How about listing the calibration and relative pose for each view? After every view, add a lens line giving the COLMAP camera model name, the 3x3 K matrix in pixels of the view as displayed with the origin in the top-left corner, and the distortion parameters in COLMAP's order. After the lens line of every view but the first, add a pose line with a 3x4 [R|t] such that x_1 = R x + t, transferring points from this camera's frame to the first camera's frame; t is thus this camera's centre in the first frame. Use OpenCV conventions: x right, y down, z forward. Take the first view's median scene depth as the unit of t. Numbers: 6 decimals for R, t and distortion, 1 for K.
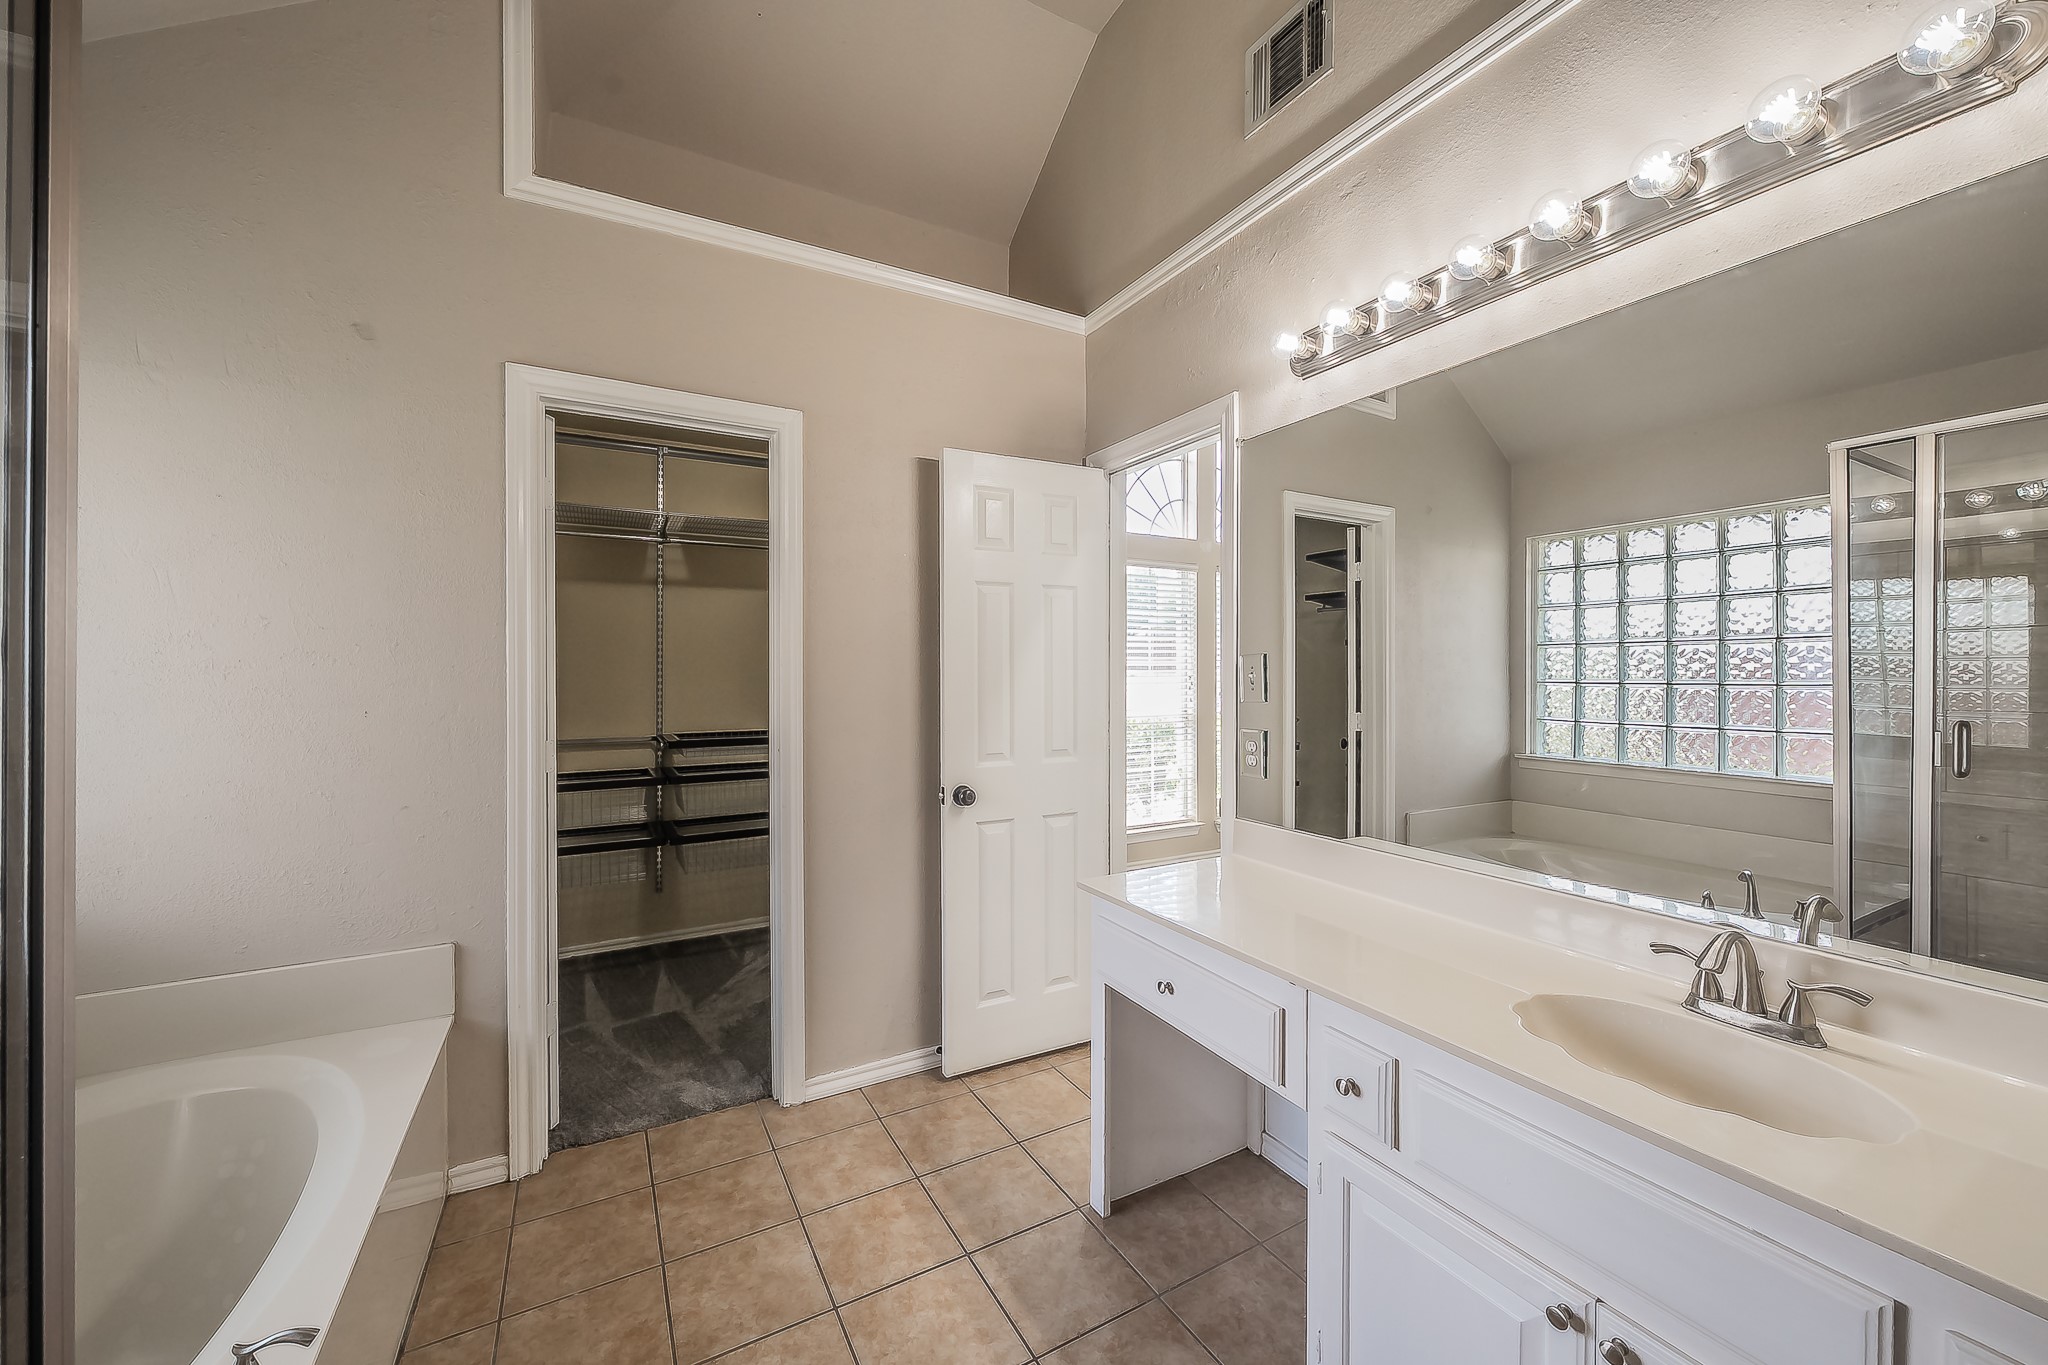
lens RADIAL K [[779.2, 0, 1024.3], [0, 779.2, 674.4], [0, 0, 1]] dist [0.000022, -0.000115]
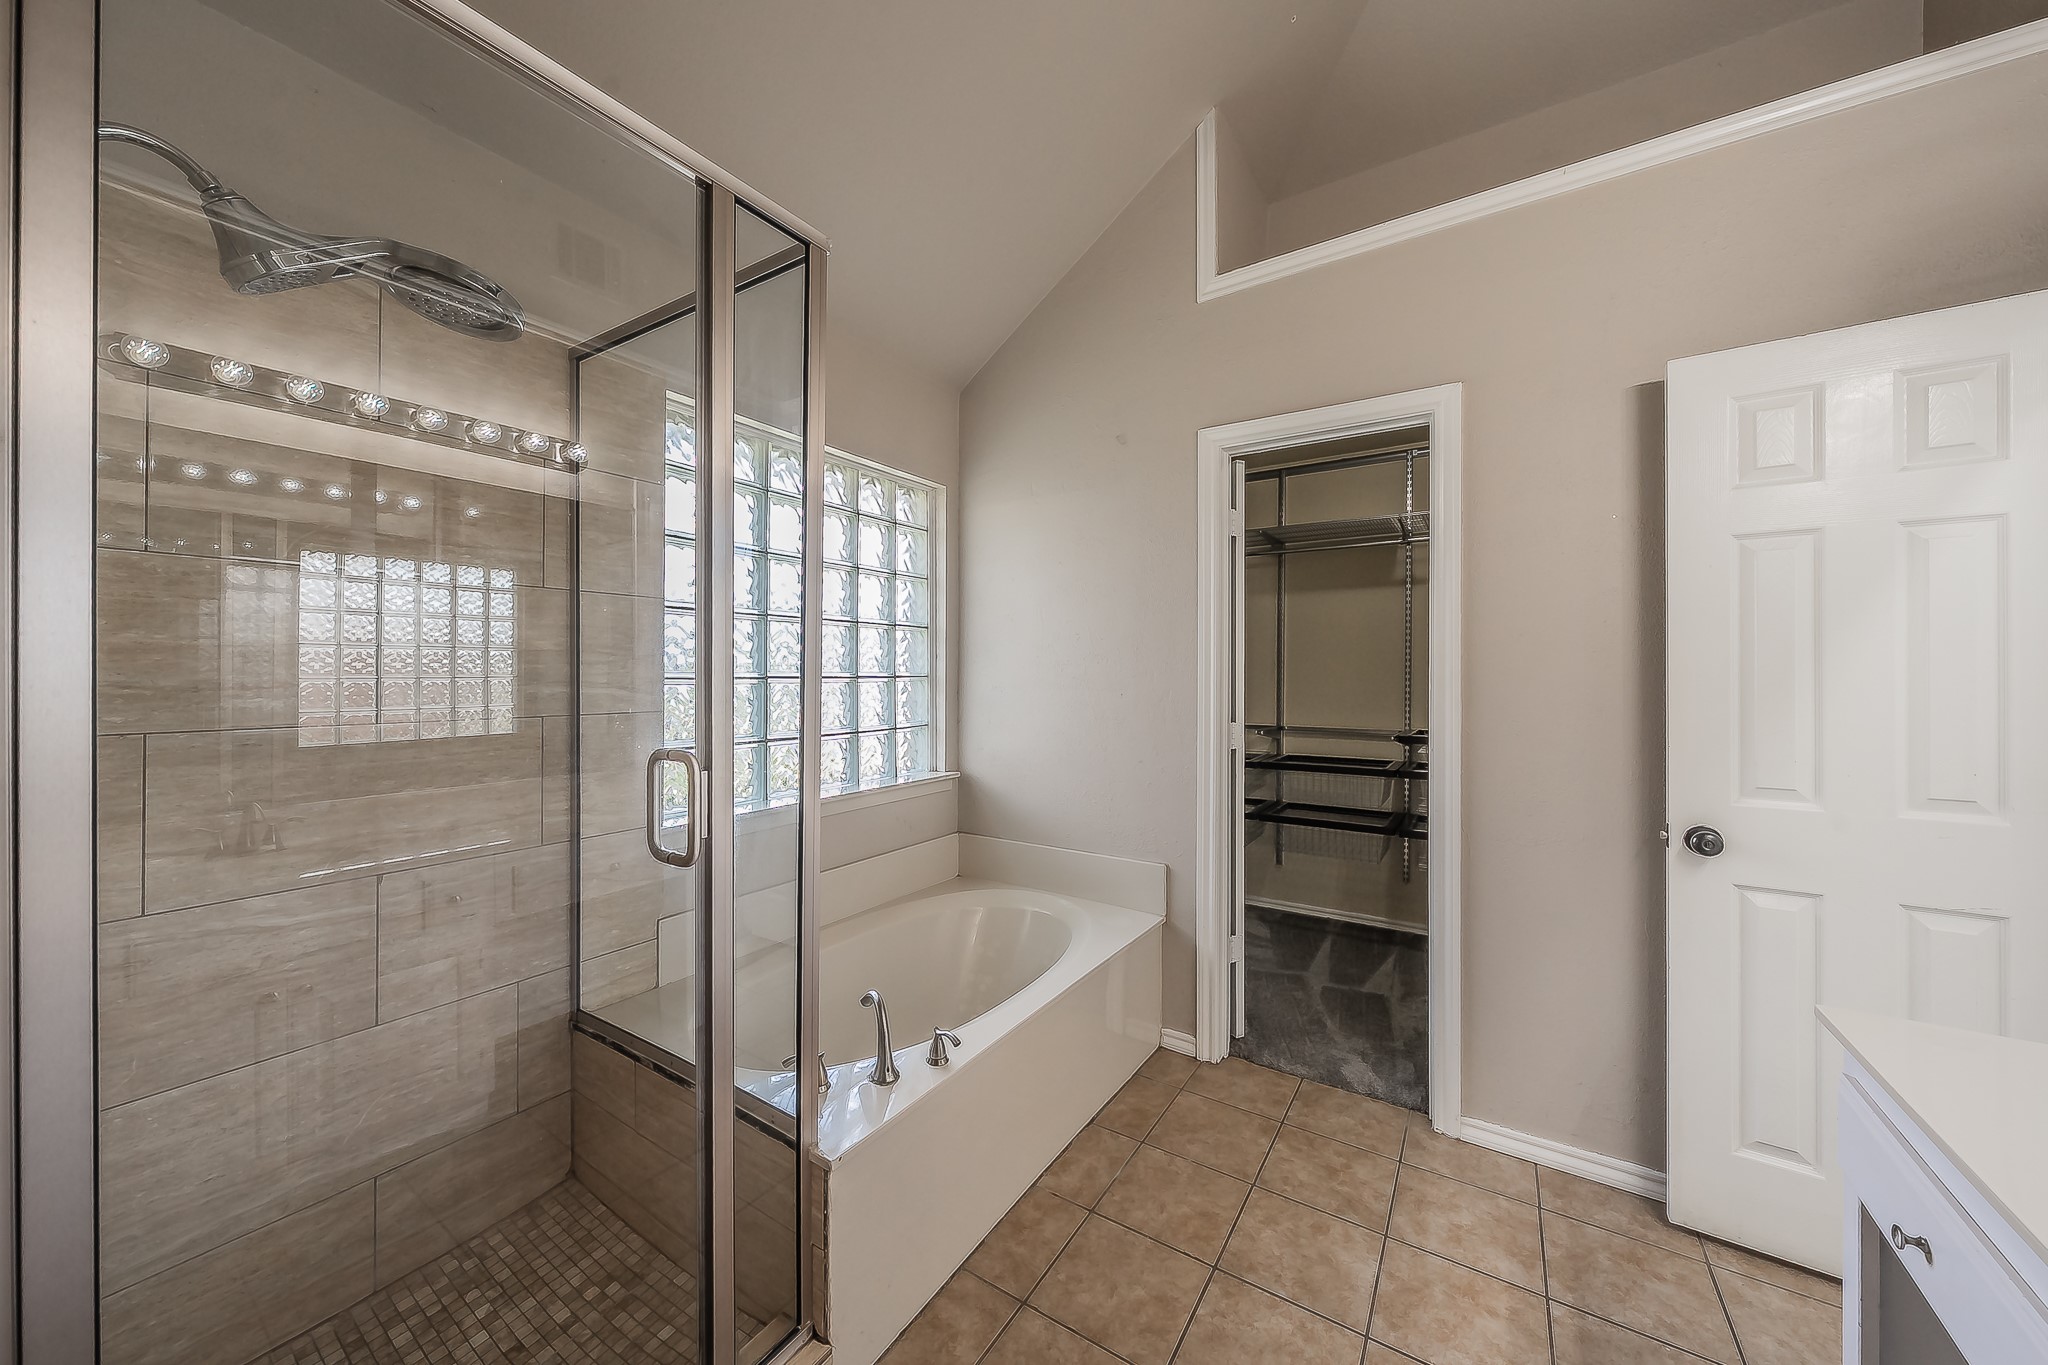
lens RADIAL K [[729.3, 0, 1010.4], [0, 729.3, 673.1], [0, 0, 1]] dist [0.000293, 0.000048]
pose [[0.451032, 0.002712, -0.892504, 0.255905], [-0.003653, 0.999993, 0.001192, 0.004986], [0.892500, 0.002723, 0.451039, 0.153605]]
